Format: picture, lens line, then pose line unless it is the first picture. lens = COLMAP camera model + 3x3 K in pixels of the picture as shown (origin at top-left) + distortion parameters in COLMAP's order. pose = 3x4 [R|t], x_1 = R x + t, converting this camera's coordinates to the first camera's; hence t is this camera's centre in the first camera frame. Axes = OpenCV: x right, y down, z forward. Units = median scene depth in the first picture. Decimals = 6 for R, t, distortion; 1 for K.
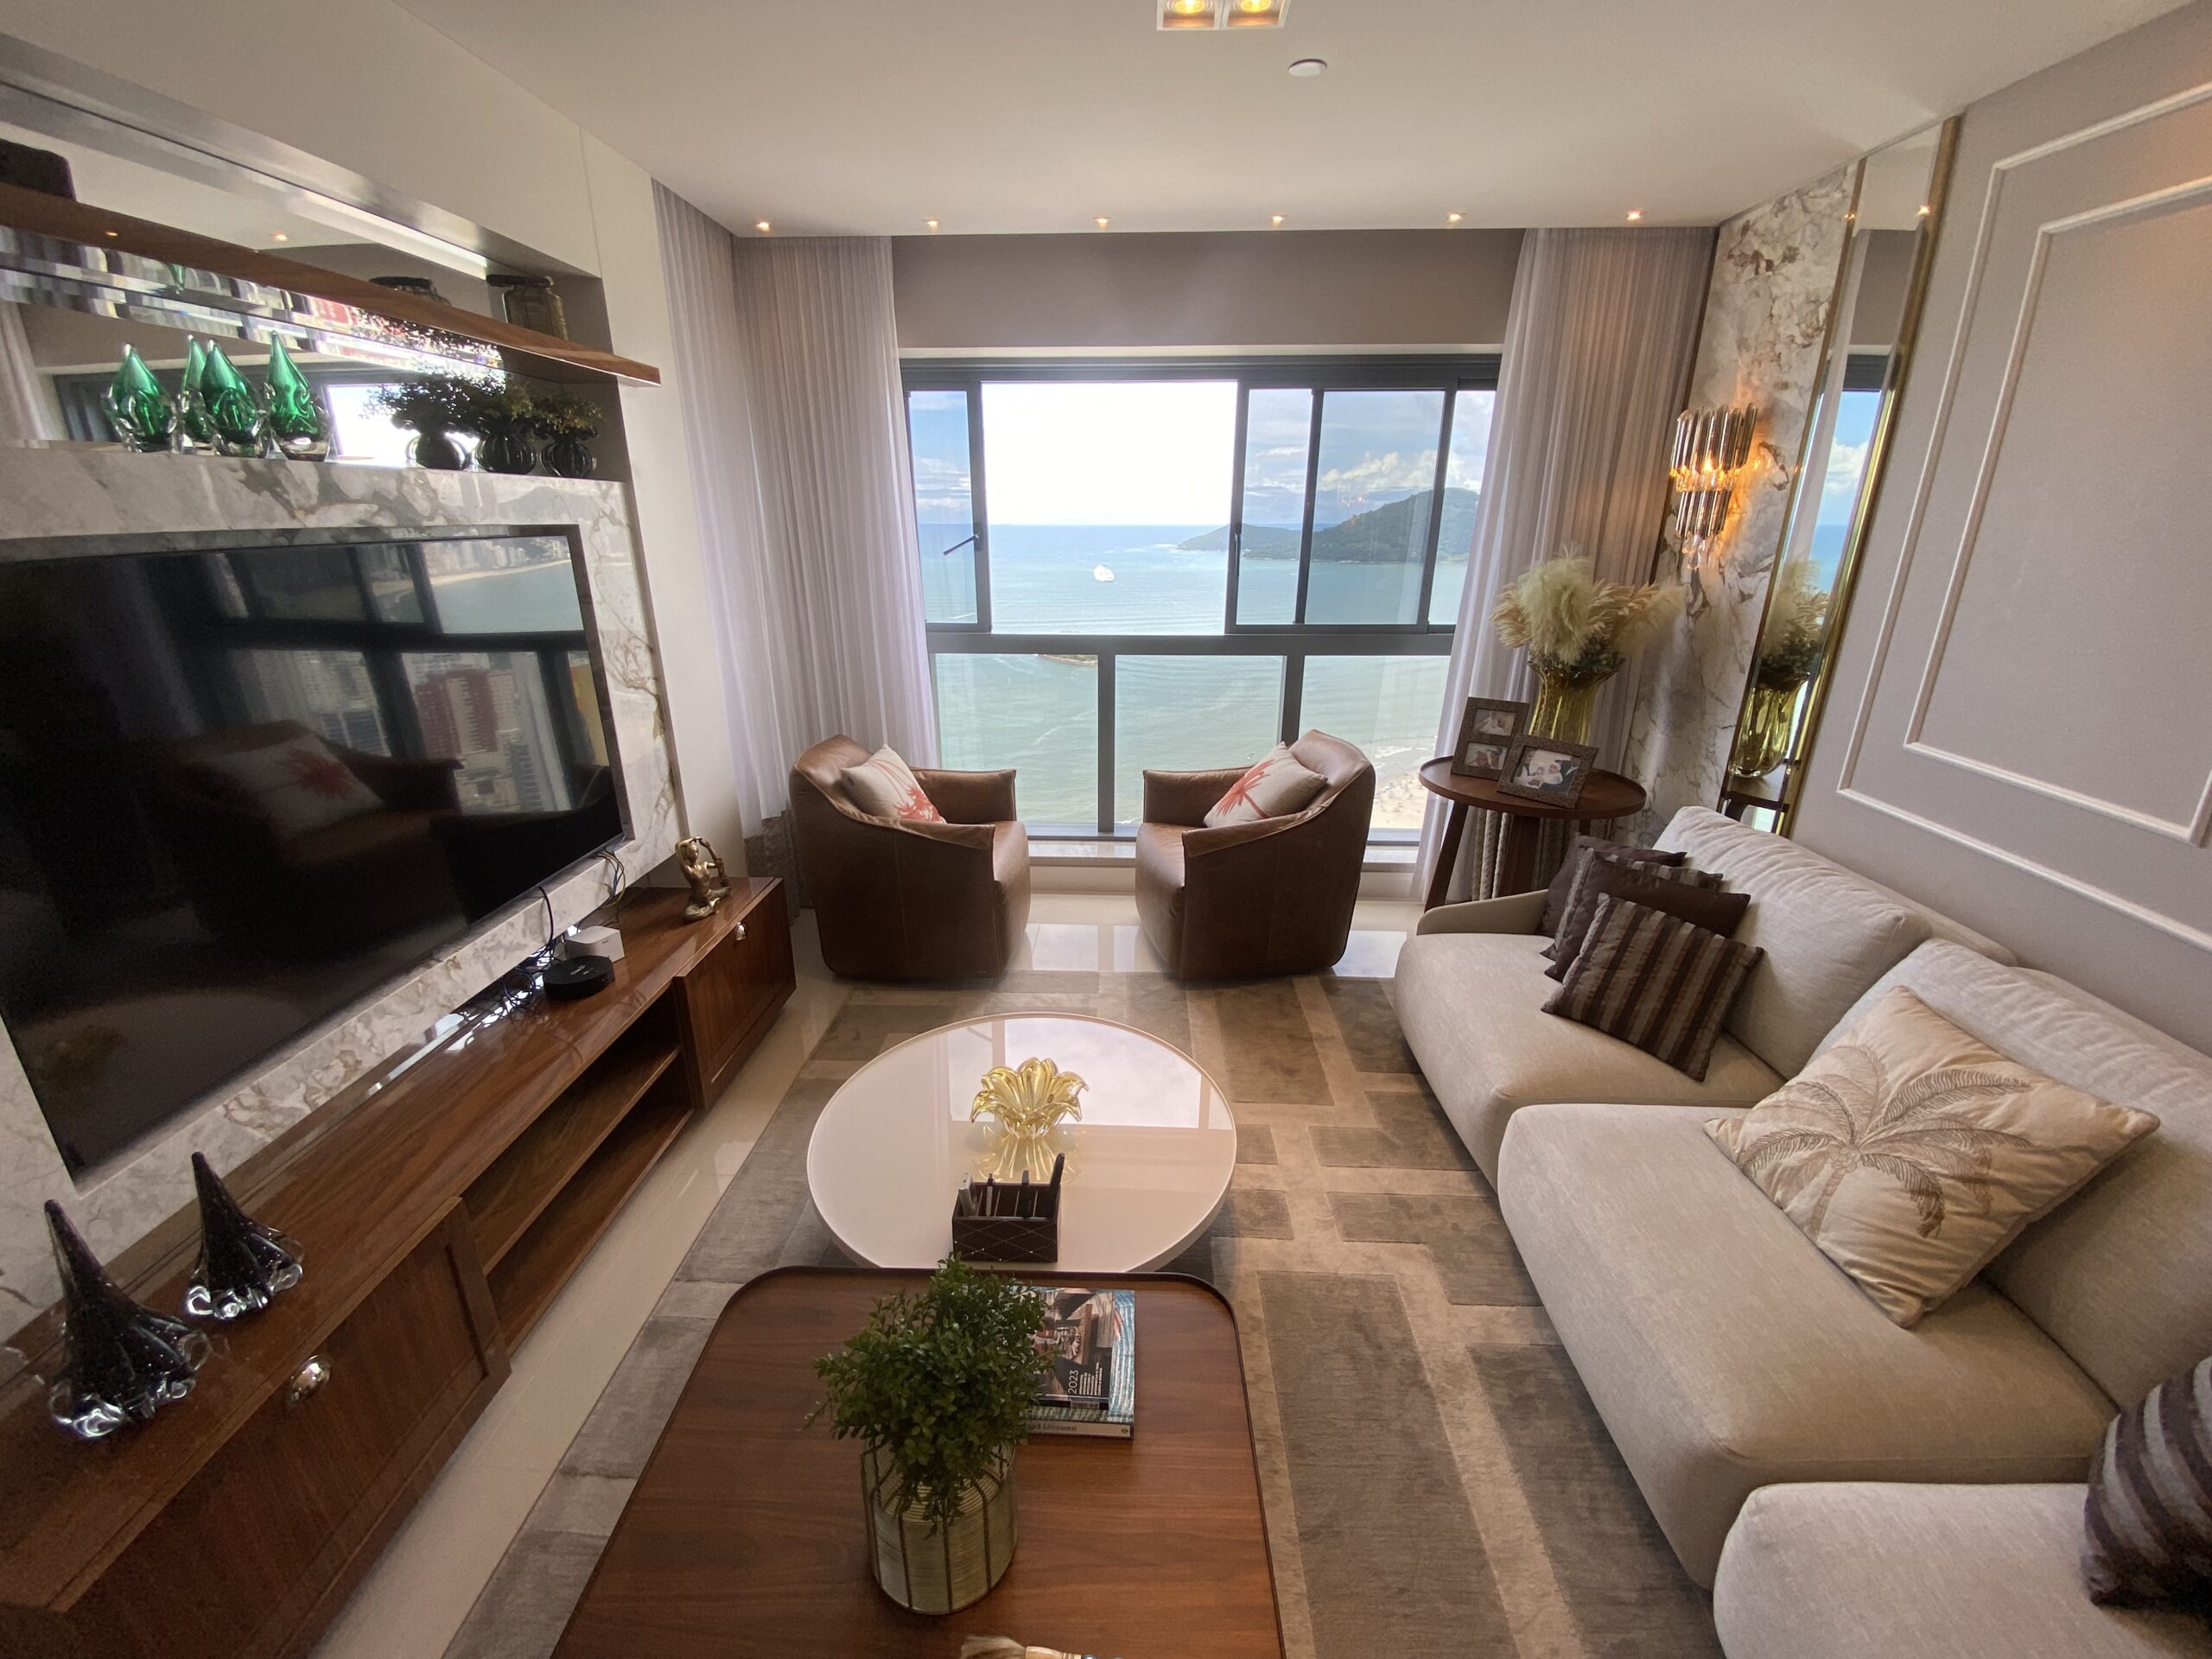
lens RADIAL K [[901.1, 0, 1092.8], [0, 901.1, 829.4], [0, 0, 1]] dist [0.026580, -0.027512]
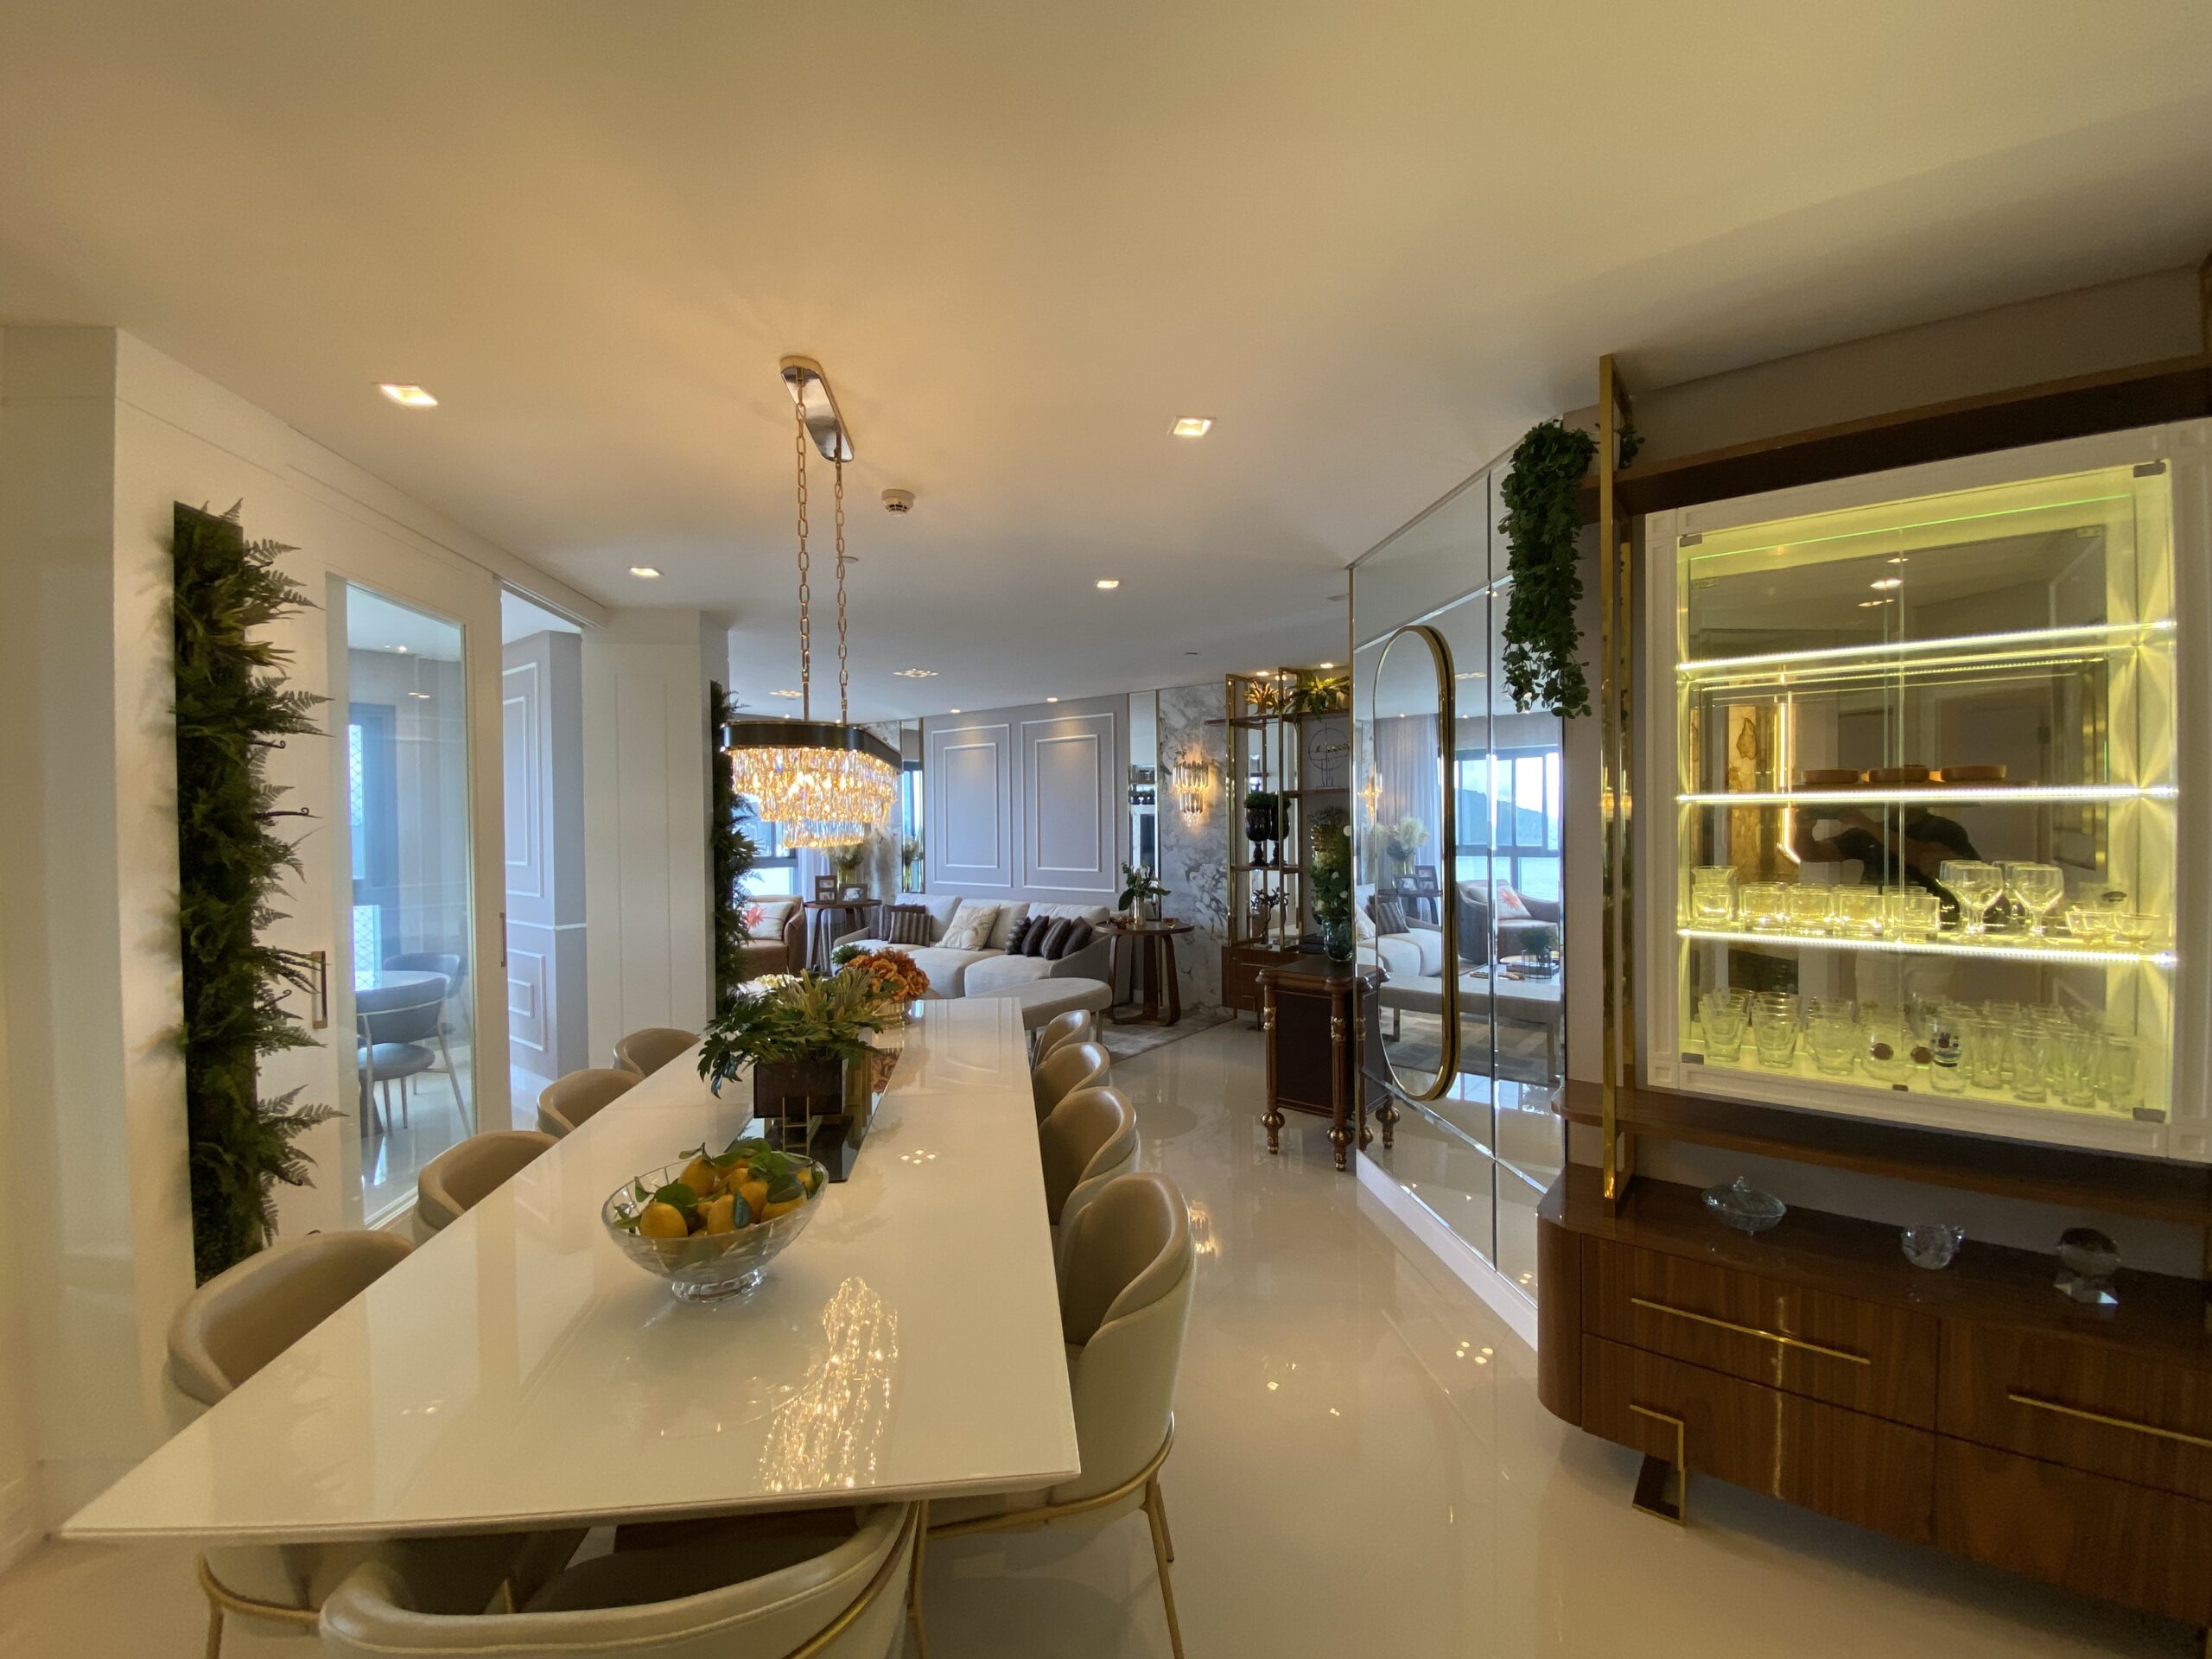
lens RADIAL K [[881.4, 0, 1097.6], [0, 881.4, 829.5], [0, 0, 1]] dist [0.027148, -0.023924]
pose [[0.580331, -0.009576, 0.814324, -1.312363], [0.274159, 0.943863, -0.184282, 0.465147], [-0.766846, 0.330199, 0.550378, -1.190666]]
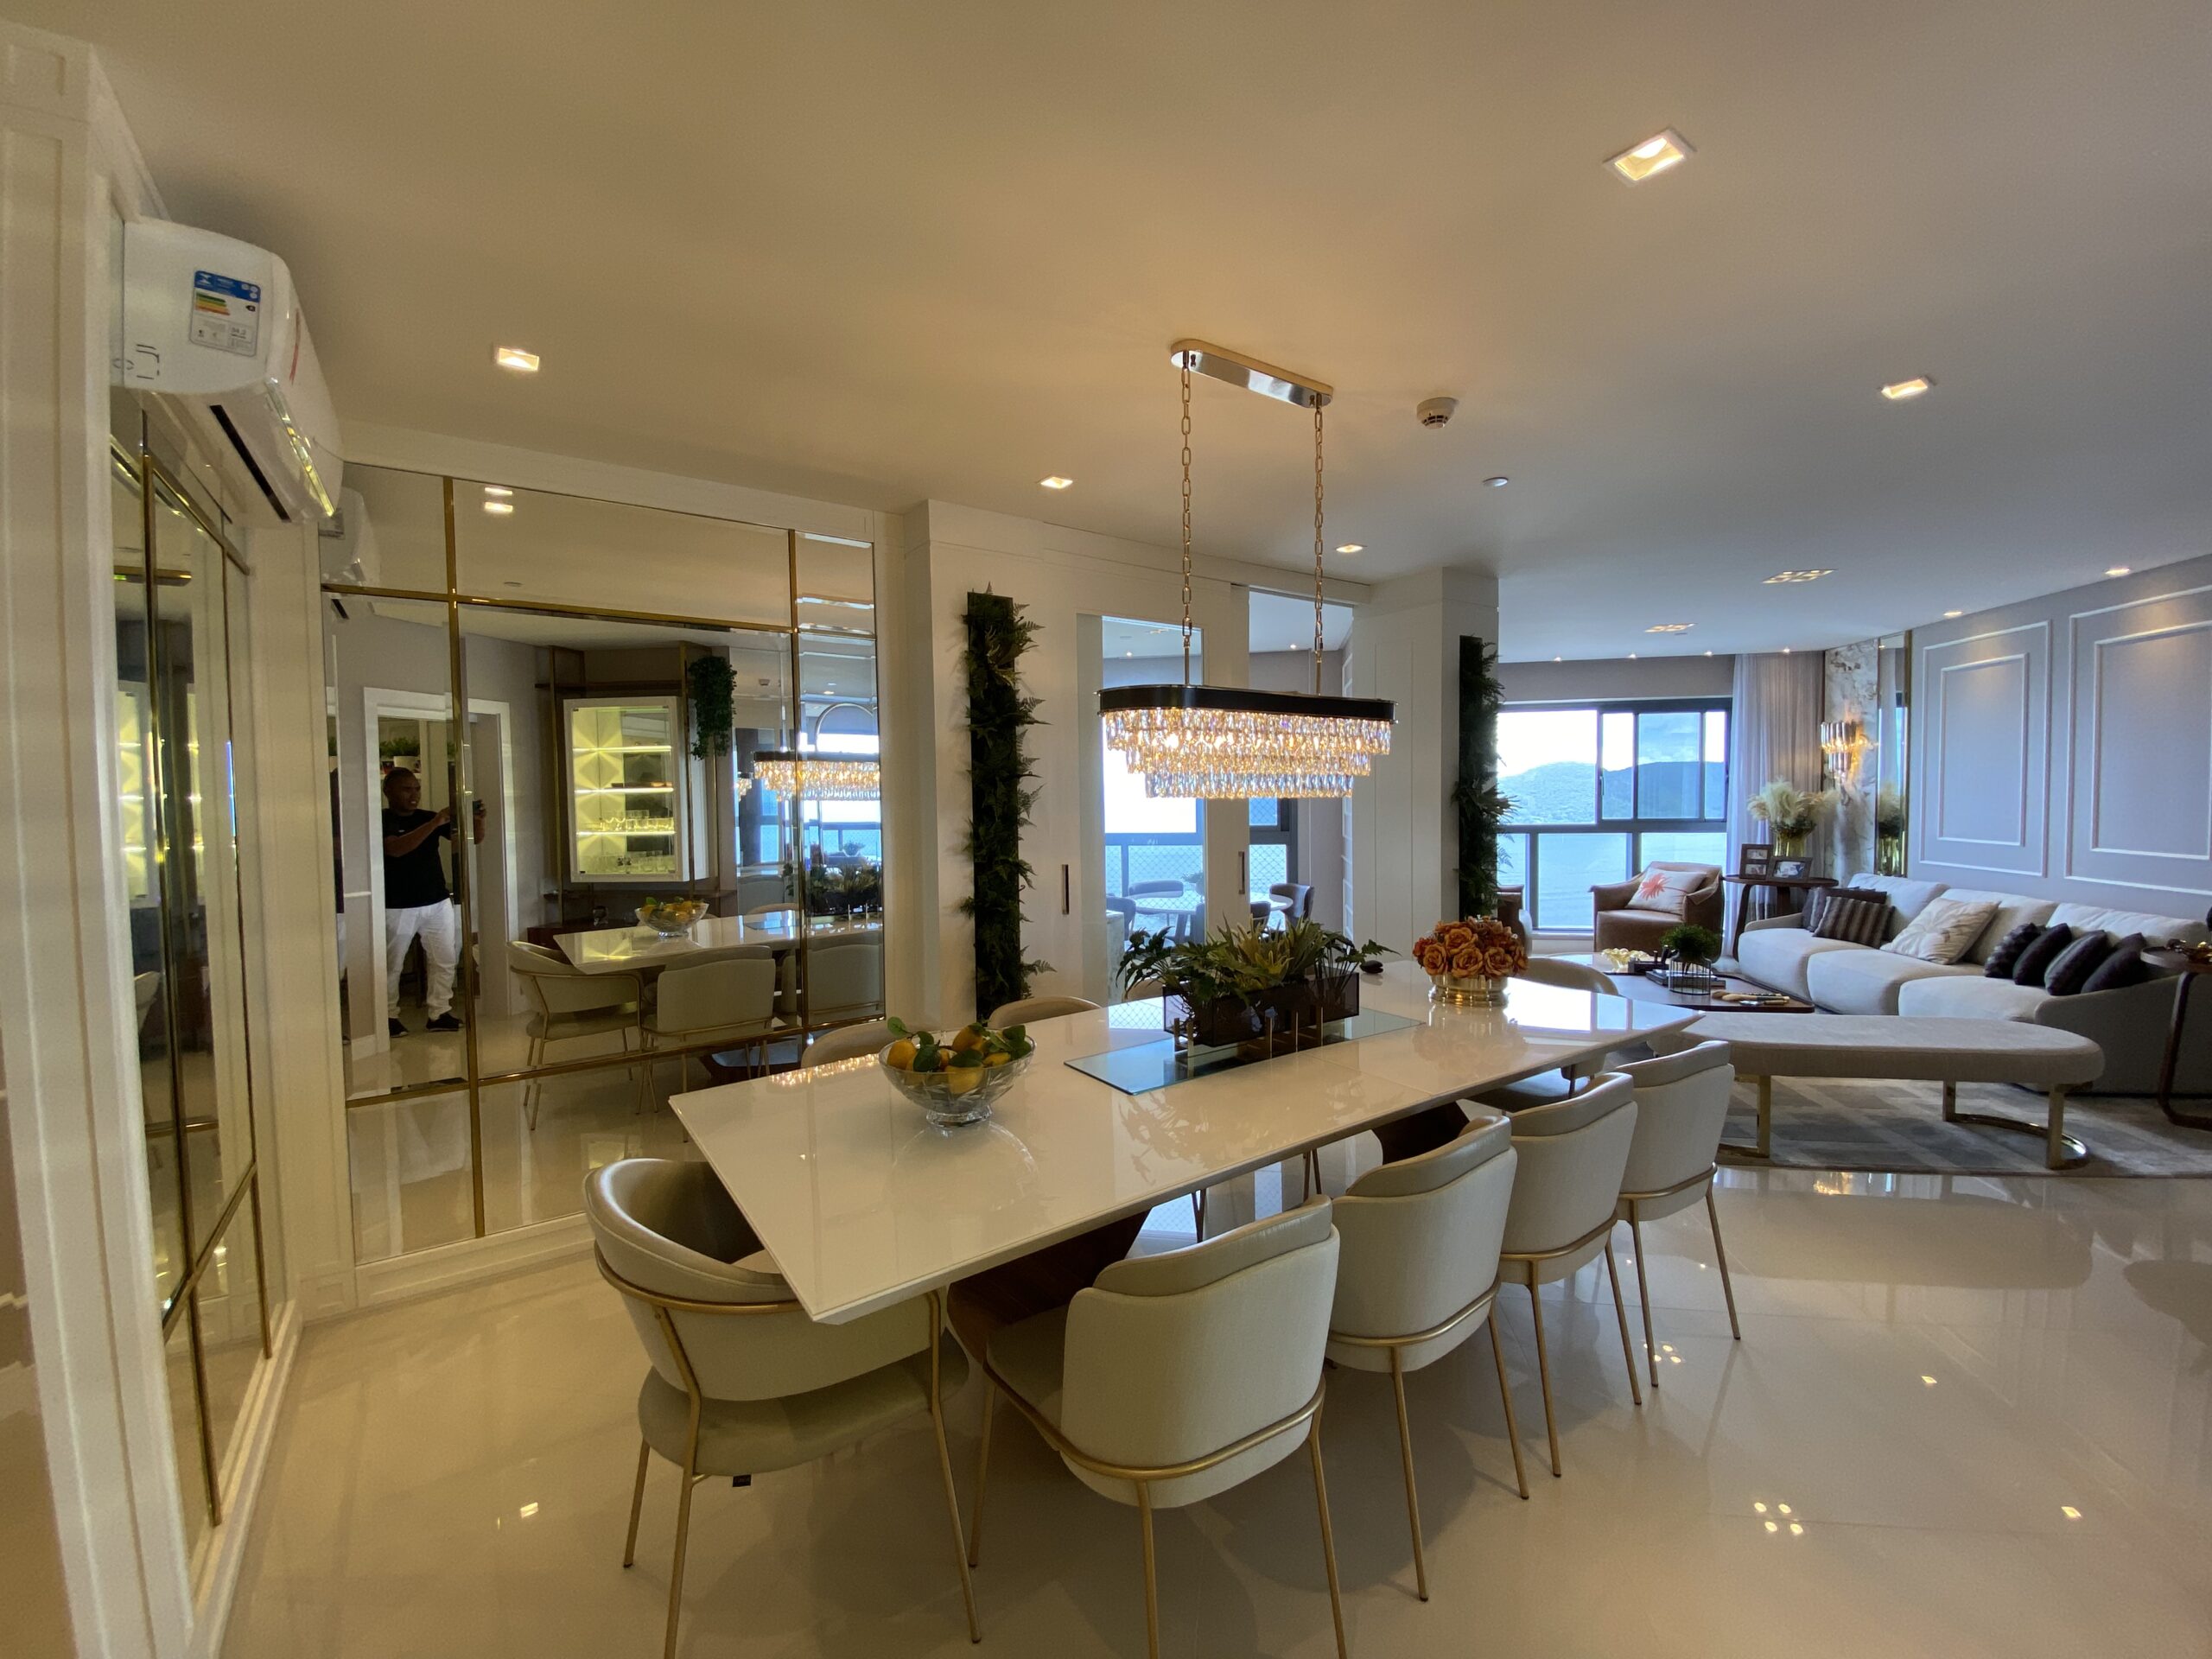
lens RADIAL K [[892.0, 0, 1113.5], [0, 892.0, 825.5], [0, 0, 1]] dist [0.024278, -0.024938]
pose [[0.992520, -0.005745, -0.121949, -0.890209], [-0.030363, 0.955889, -0.292155, 0.530194], [0.118248, 0.293672, 0.948564, -1.341401]]
